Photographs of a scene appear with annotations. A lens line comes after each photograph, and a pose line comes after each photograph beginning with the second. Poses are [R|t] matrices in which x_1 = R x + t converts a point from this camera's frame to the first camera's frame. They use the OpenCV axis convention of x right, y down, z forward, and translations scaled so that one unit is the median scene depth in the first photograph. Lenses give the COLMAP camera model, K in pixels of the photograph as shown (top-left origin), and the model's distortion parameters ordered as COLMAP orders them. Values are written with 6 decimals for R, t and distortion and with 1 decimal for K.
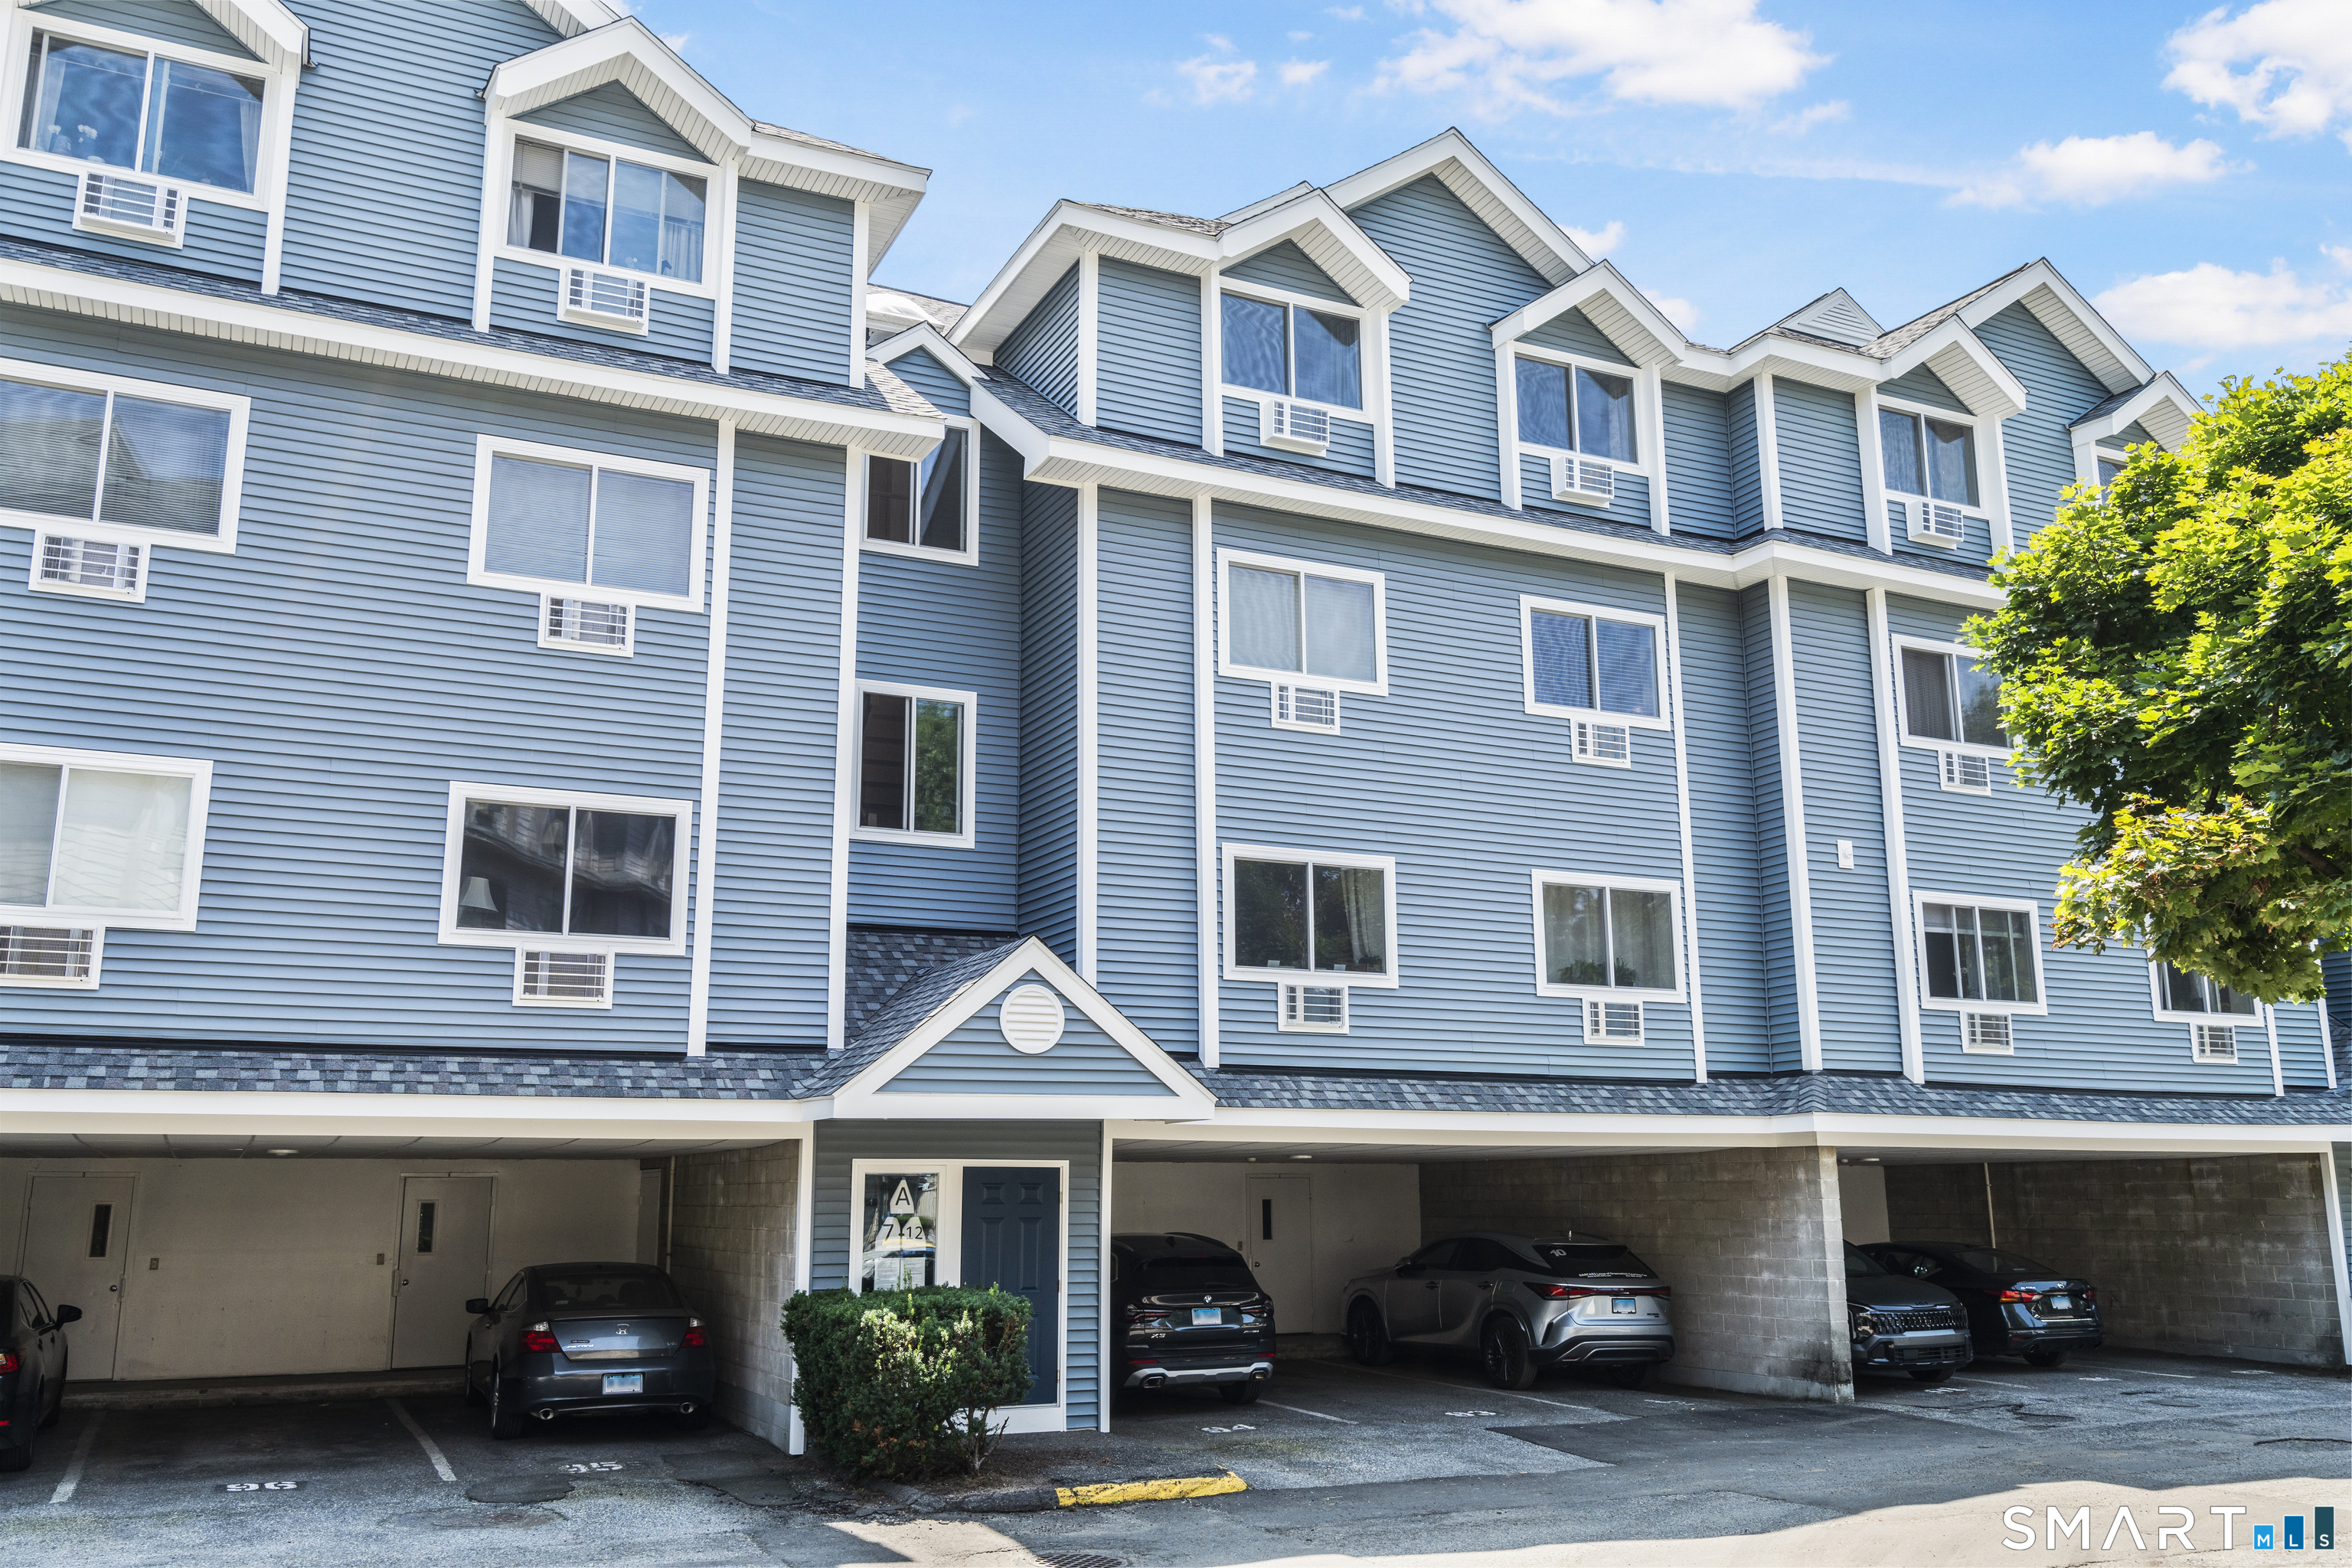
lens RADIAL K [[1966.3, 0, 1176.0], [0, 1966.3, 784.0], [0, 0, 1]] dist [0.002948, 0.001272]
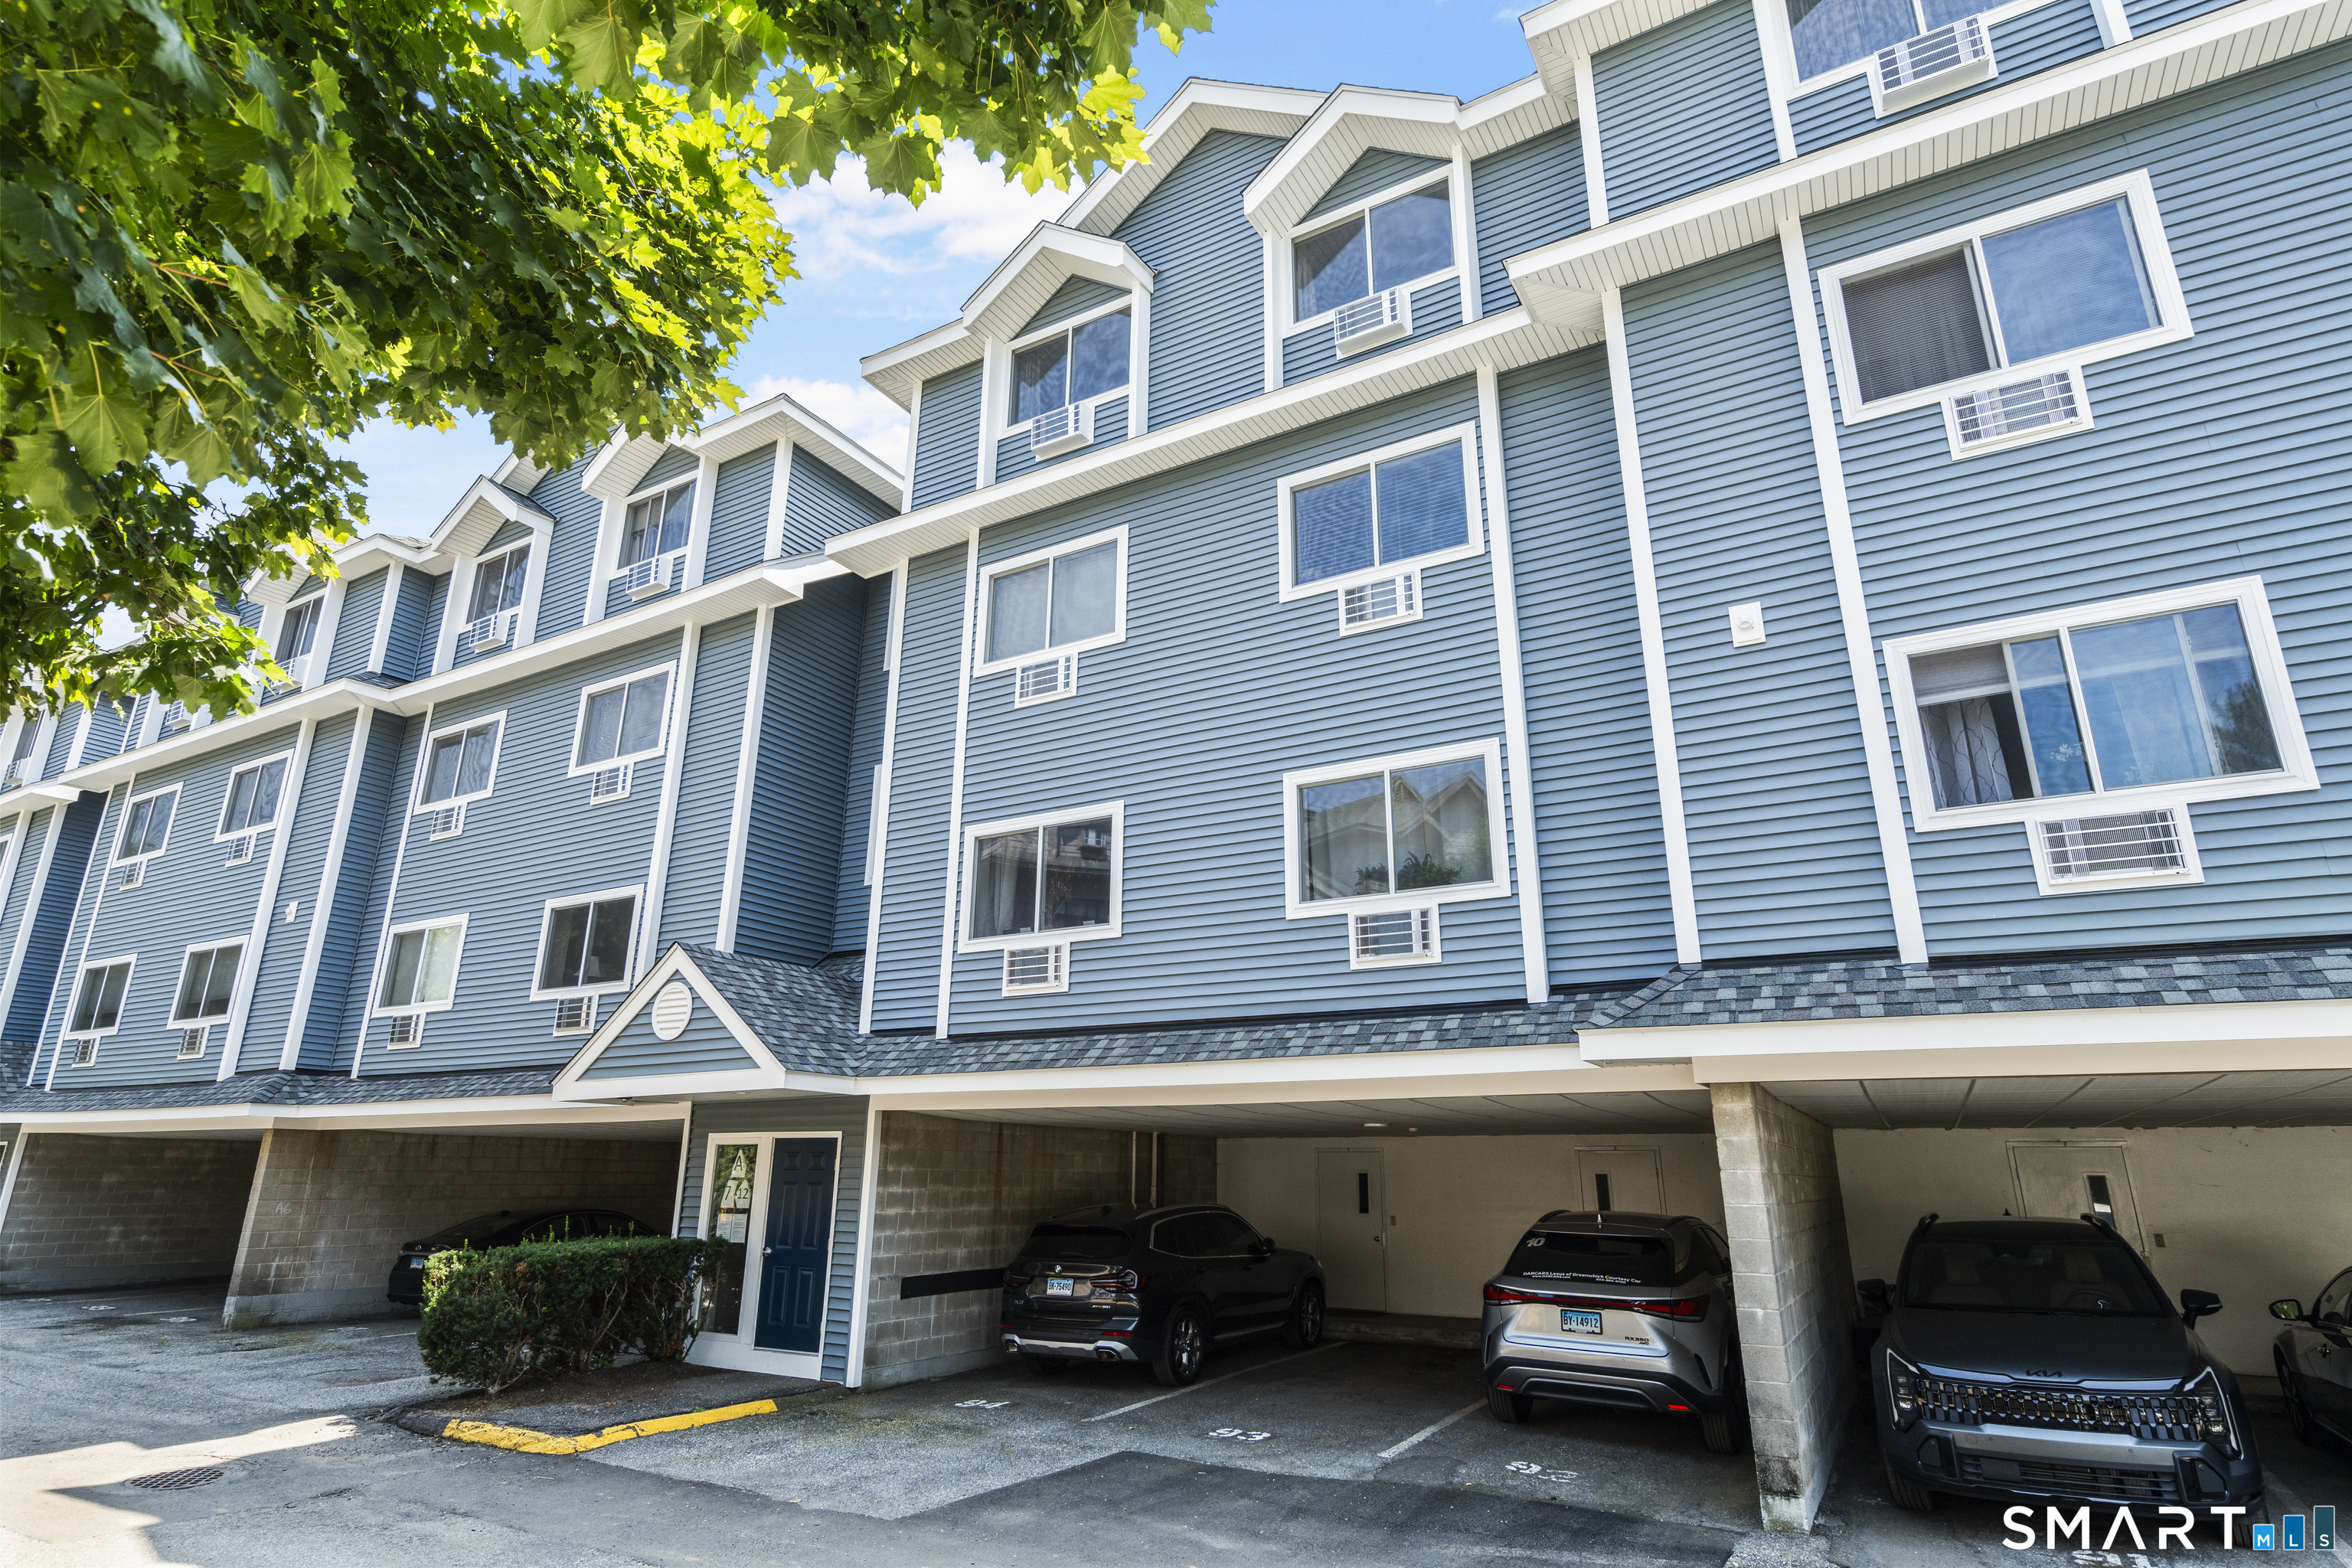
lens RADIAL K [[1244.1, 0, 1176.0], [0, 1244.1, 784.0], [0, 0, 1]] dist [0.003099, 0.000372]
pose [[0.551363, -0.244751, -0.797556, 0.623520], [0.165216, 0.969098, -0.183176, 0.147815], [0.817742, -0.030772, 0.574761, 0.690901]]
